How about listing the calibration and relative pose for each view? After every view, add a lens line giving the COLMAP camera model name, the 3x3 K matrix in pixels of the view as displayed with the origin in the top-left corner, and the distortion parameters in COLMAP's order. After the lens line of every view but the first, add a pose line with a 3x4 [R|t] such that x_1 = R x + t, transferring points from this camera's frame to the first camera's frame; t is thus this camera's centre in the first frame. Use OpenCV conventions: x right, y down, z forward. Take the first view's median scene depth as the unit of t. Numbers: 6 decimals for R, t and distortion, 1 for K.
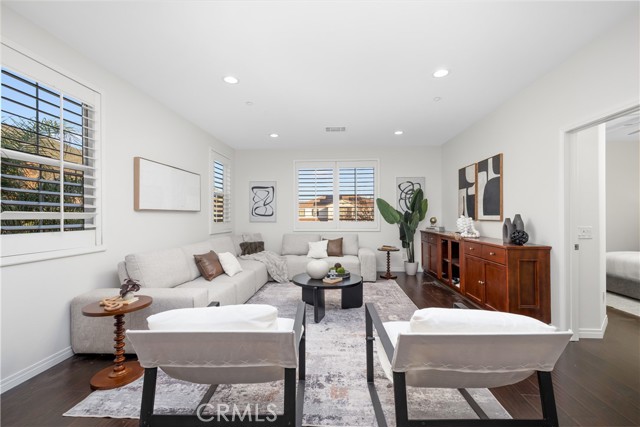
lens RADIAL K [[269.5, 0, 318.8], [0, 269.5, 214.0], [0, 0, 1]] dist [0.001187, 0.000121]
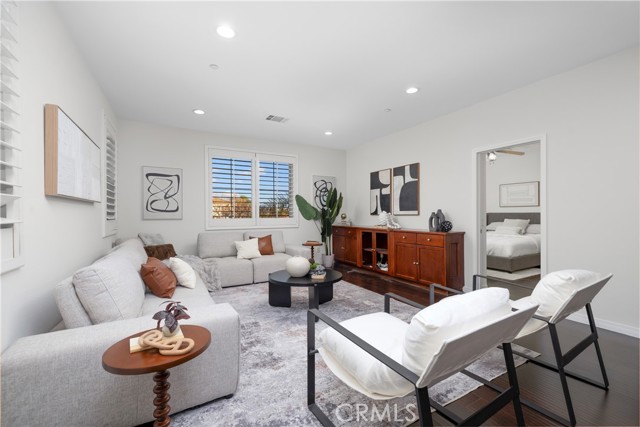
lens RADIAL K [[273.2, 0, 317.3], [0, 273.2, 213.7], [0, 0, 1]] dist [0.001437, -0.000042]
pose [[0.843201, 0.001526, 0.537597, -0.352033], [-0.001687, 0.999999, -0.000193, 0.016695], [-0.537596, -0.000744, 0.843202, 0.128095]]
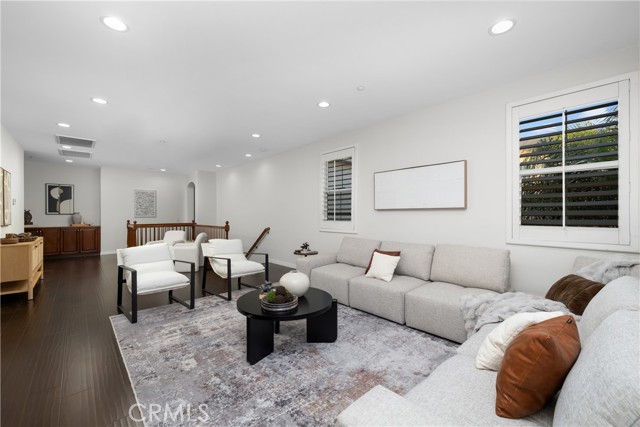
lens RADIAL K [[268.2, 0, 322.5], [0, 268.2, 214.3], [0, 0, 1]] dist [0.001791, 0.000182]
pose [[-0.681605, 0.005945, -0.731696, 0.387655], [0.010364, 0.999945, -0.001531, 0.005966], [0.731647, -0.008627, -0.681629, 1.225084]]
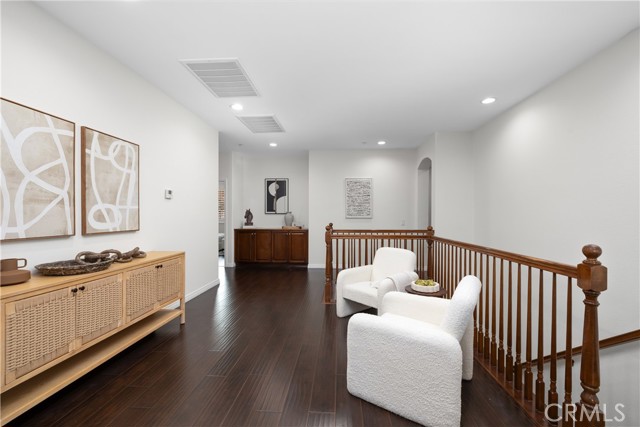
lens RADIAL K [[264.9, 0, 320.0], [0, 264.9, 213.5], [0, 0, 1]] dist [0.000181, 0.000067]
pose [[-0.999999, 0.001725, -0.000021, 0.027989], [0.001725, 0.999928, -0.011857, 0.001309], [0.000000, -0.011857, -0.999930, 0.252091]]
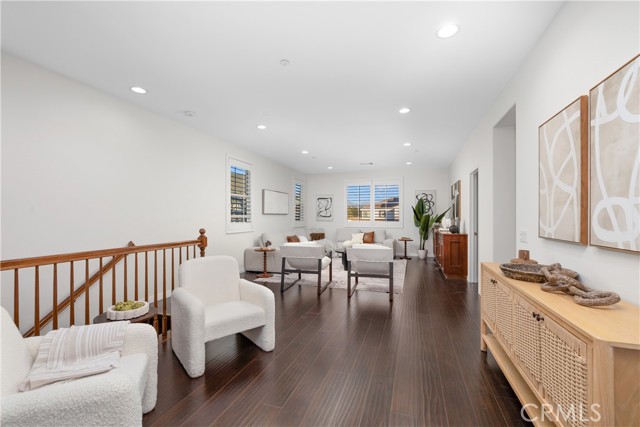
lens RADIAL K [[264.9, 0, 320.0], [0, 264.9, 213.5], [0, 0, 1]] dist [0.000181, 0.000067]
pose [[0.966703, 0.002104, -0.255894, 0.212987], [-0.003861, 0.999972, -0.006363, -0.003888], [0.255873, 0.007139, 0.966684, -0.647491]]
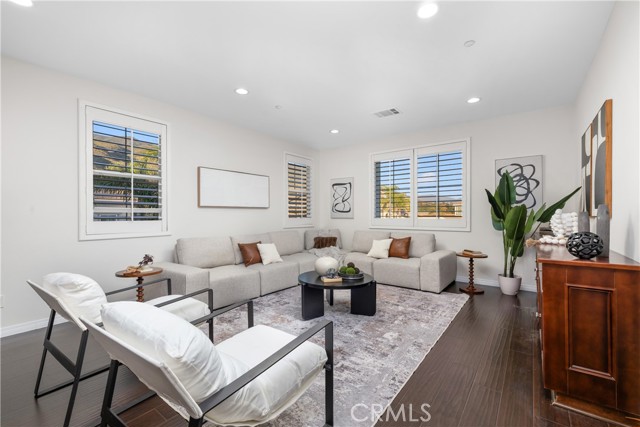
lens RADIAL K [[269.0, 0, 321.6], [0, 269.0, 214.8], [0, 0, 1]] dist [0.000686, 0.000077]
pose [[0.836642, 0.003246, -0.547740, 0.389046], [0.002084, 0.999956, 0.009110, 0.010471], [0.547746, -0.008763, 0.836599, 0.152632]]
